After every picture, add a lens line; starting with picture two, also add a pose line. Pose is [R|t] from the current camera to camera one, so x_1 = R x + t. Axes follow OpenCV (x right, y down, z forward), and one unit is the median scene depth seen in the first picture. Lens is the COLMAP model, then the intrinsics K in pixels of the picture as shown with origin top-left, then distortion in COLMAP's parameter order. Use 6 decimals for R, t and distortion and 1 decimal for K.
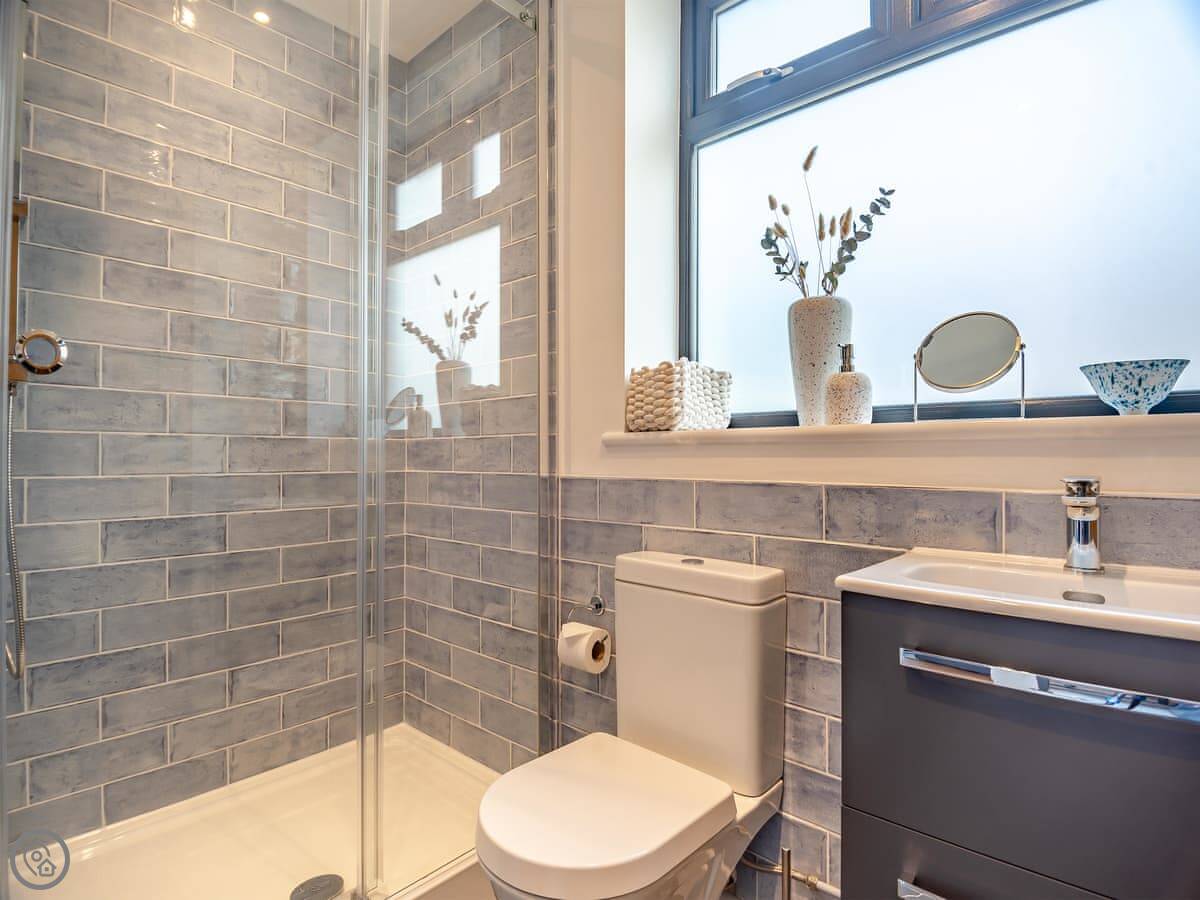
lens RADIAL K [[622.6, 0, 594.5], [0, 622.6, 450.2], [0, 0, 1]] dist [0.025118, -0.043871]
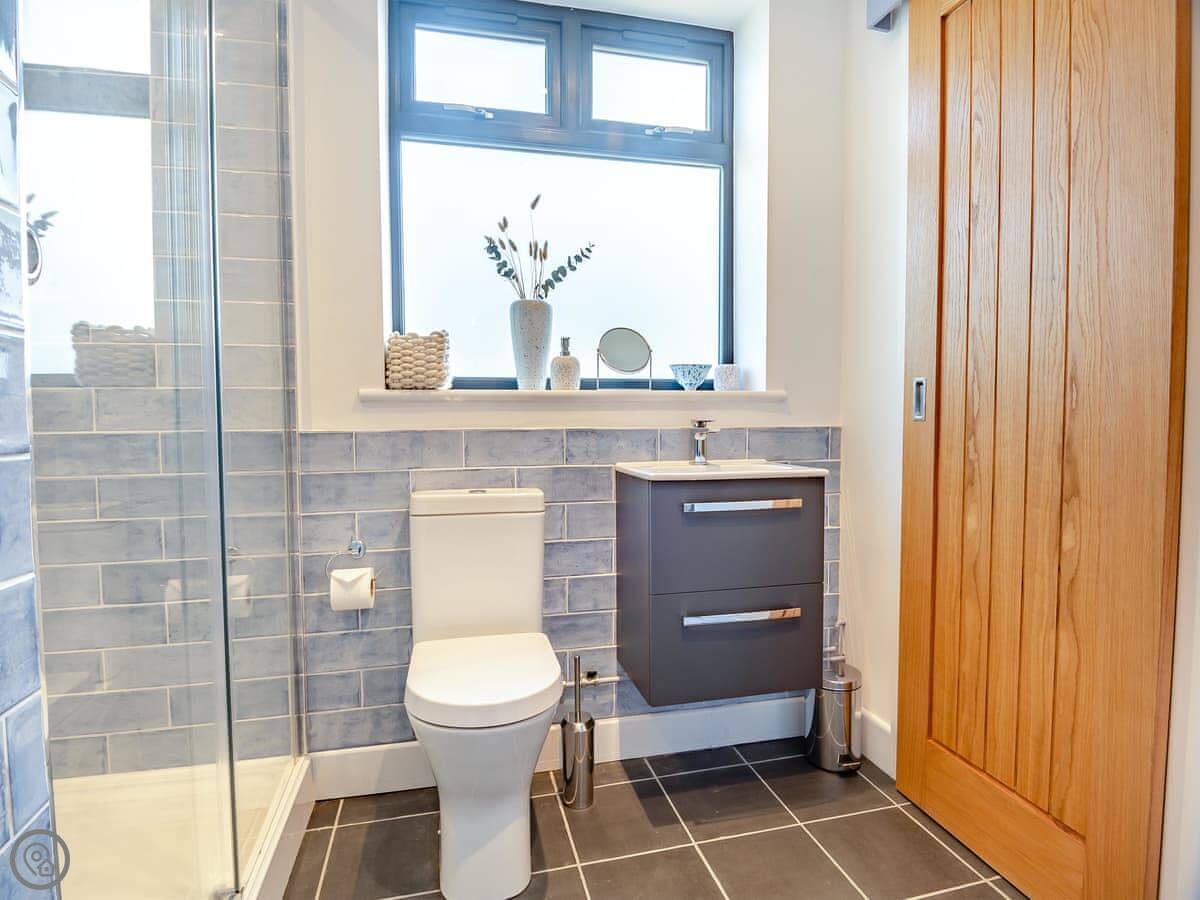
lens RADIAL K [[643.0, 0, 600.0], [0, 643.0, 450.0], [0, 0, 1]] dist [0.002915, -0.020879]
pose [[0.550421, -0.045374, 0.833653, -0.776442], [-0.002232, 0.998439, 0.055816, 0.015996], [-0.834884, -0.032584, 0.549460, 0.049780]]
